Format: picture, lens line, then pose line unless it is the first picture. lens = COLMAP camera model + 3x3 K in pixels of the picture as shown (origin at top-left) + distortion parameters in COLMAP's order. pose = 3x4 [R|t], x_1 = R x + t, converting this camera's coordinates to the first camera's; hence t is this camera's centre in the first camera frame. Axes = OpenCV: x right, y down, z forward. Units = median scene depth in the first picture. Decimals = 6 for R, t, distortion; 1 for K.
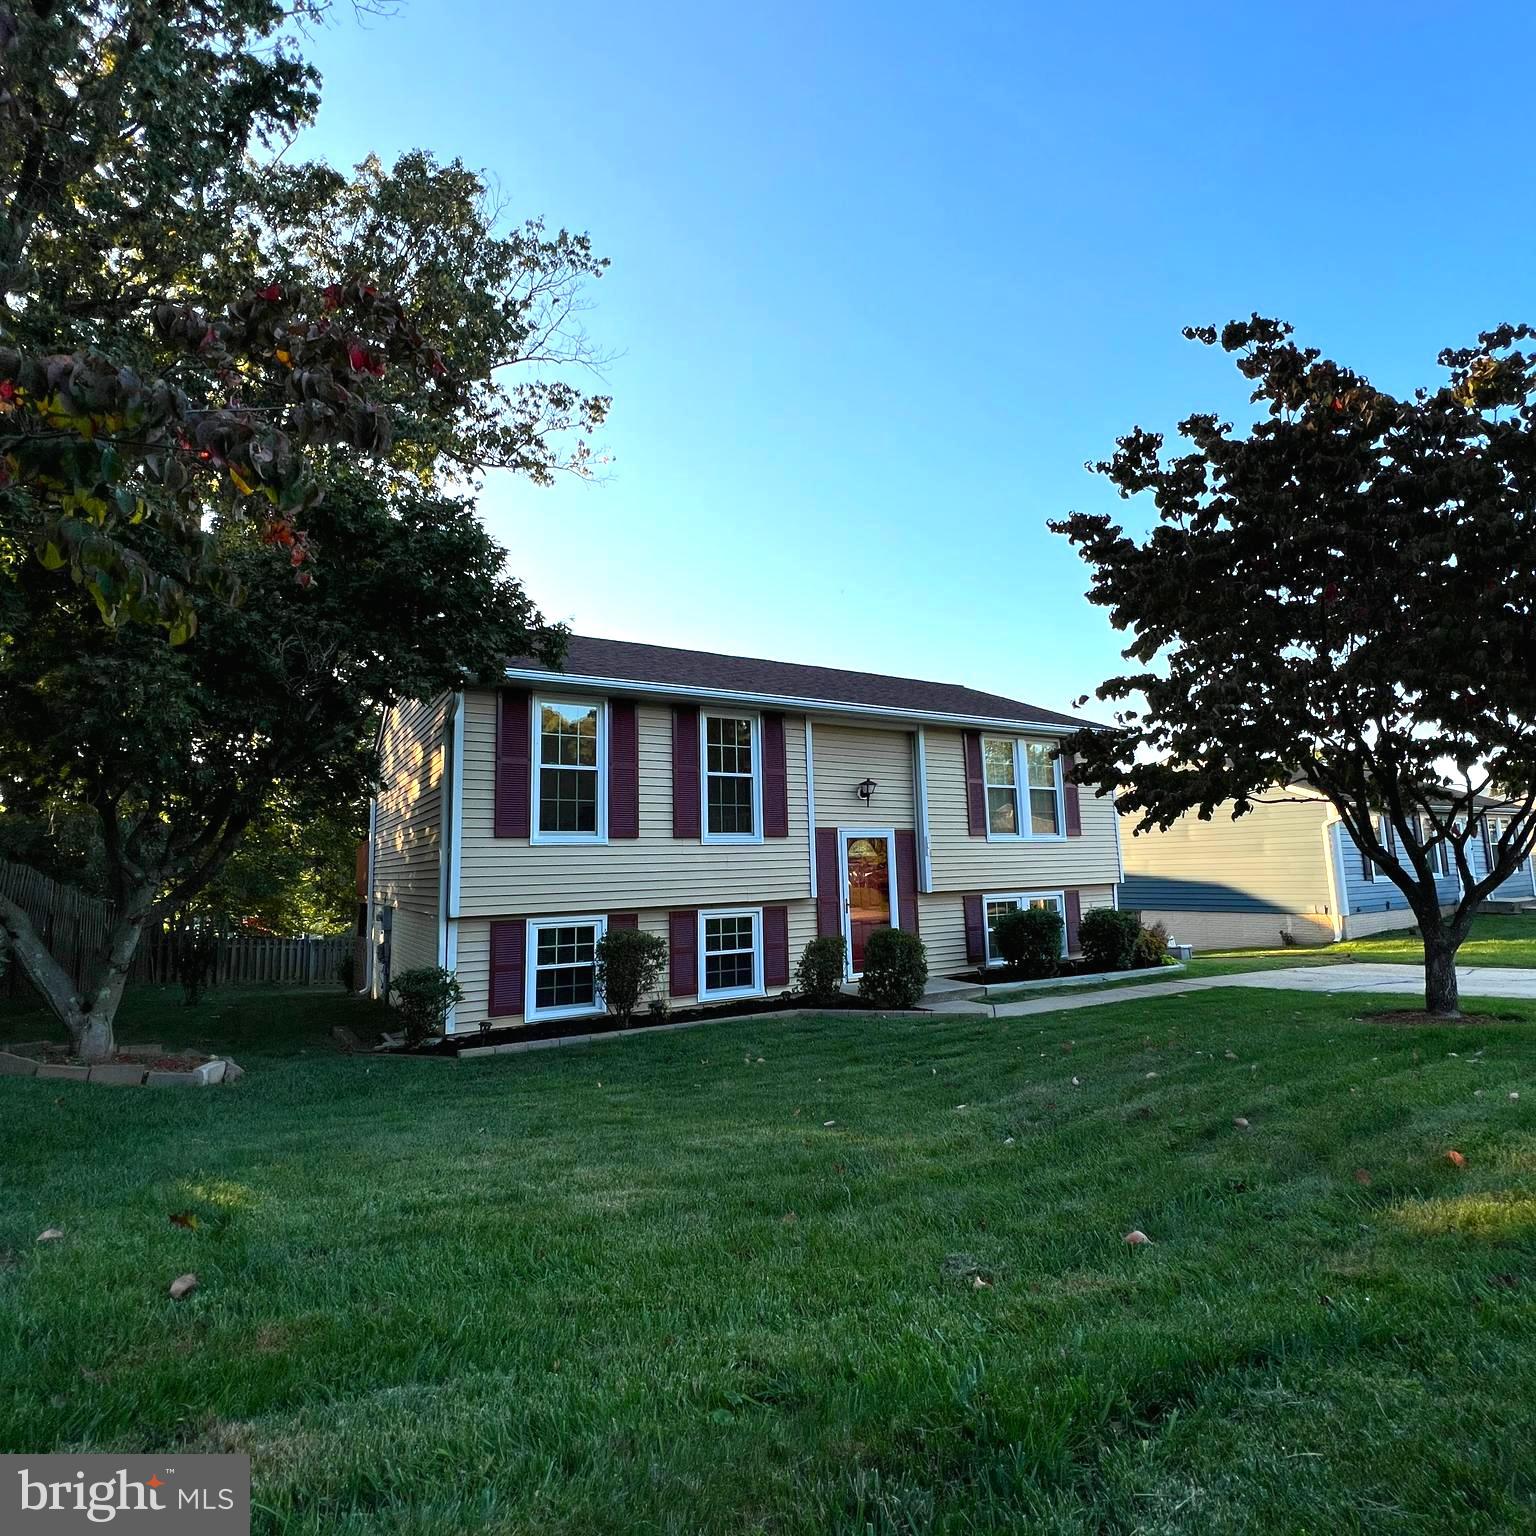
lens RADIAL K [[820.6, 0, 768.0], [0, 820.6, 768.0], [0, 0, 1]] dist [0.001082, 0.001729]
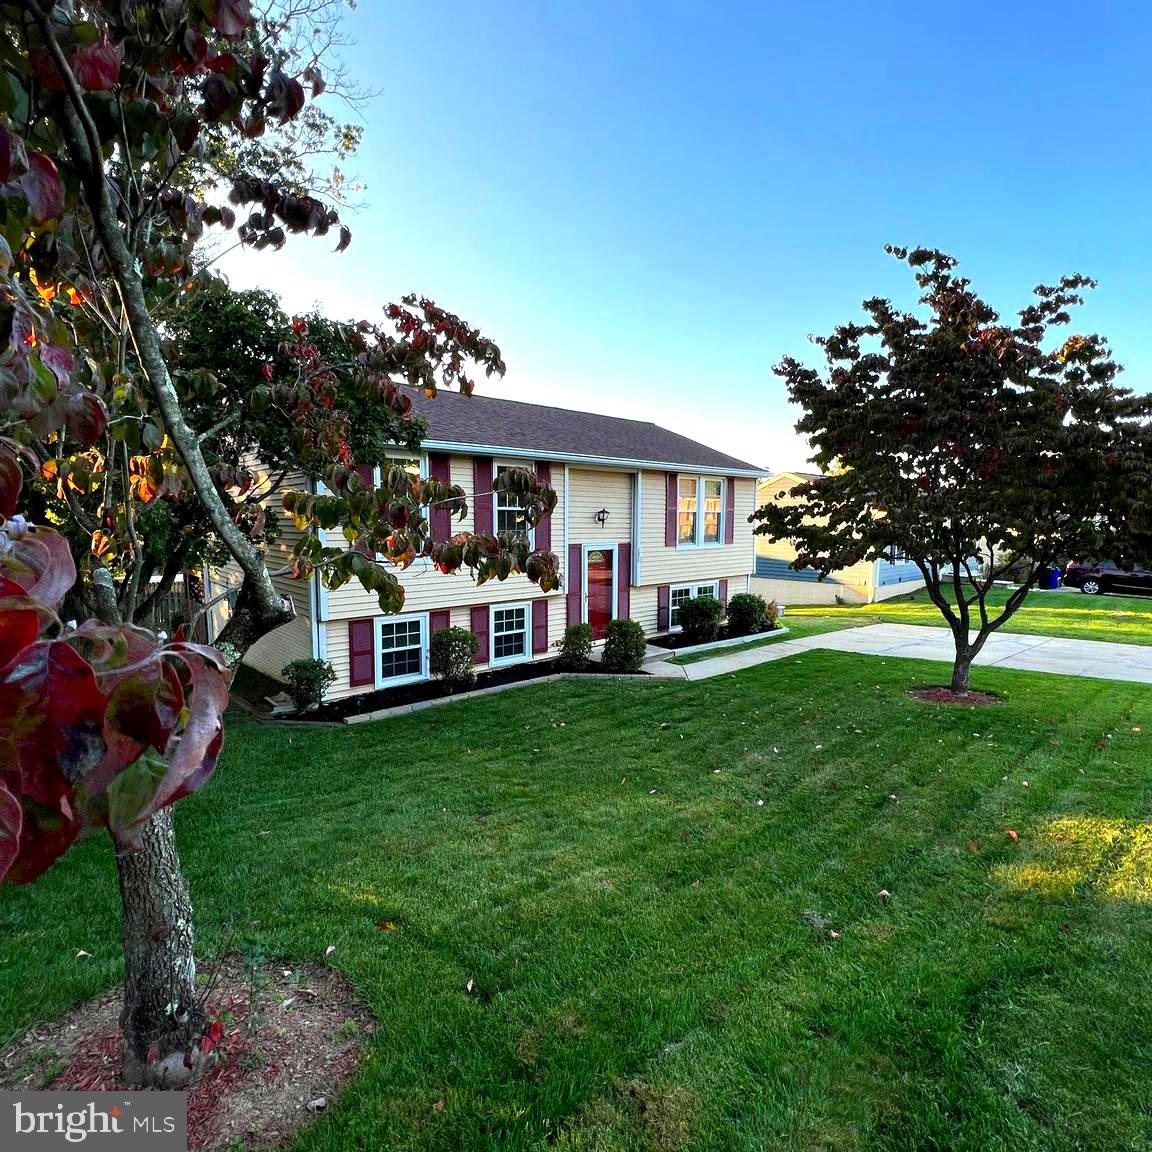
lens RADIAL K [[615.4, 0, 576.0], [0, 615.4, 576.0], [0, 0, 1]] dist [0.001082, 0.001729]
pose [[0.982811, 0.011775, 0.184239, -0.130573], [-0.051457, 0.975887, 0.212126, -0.105725], [-0.177299, -0.217961, 0.959718, -0.034329]]
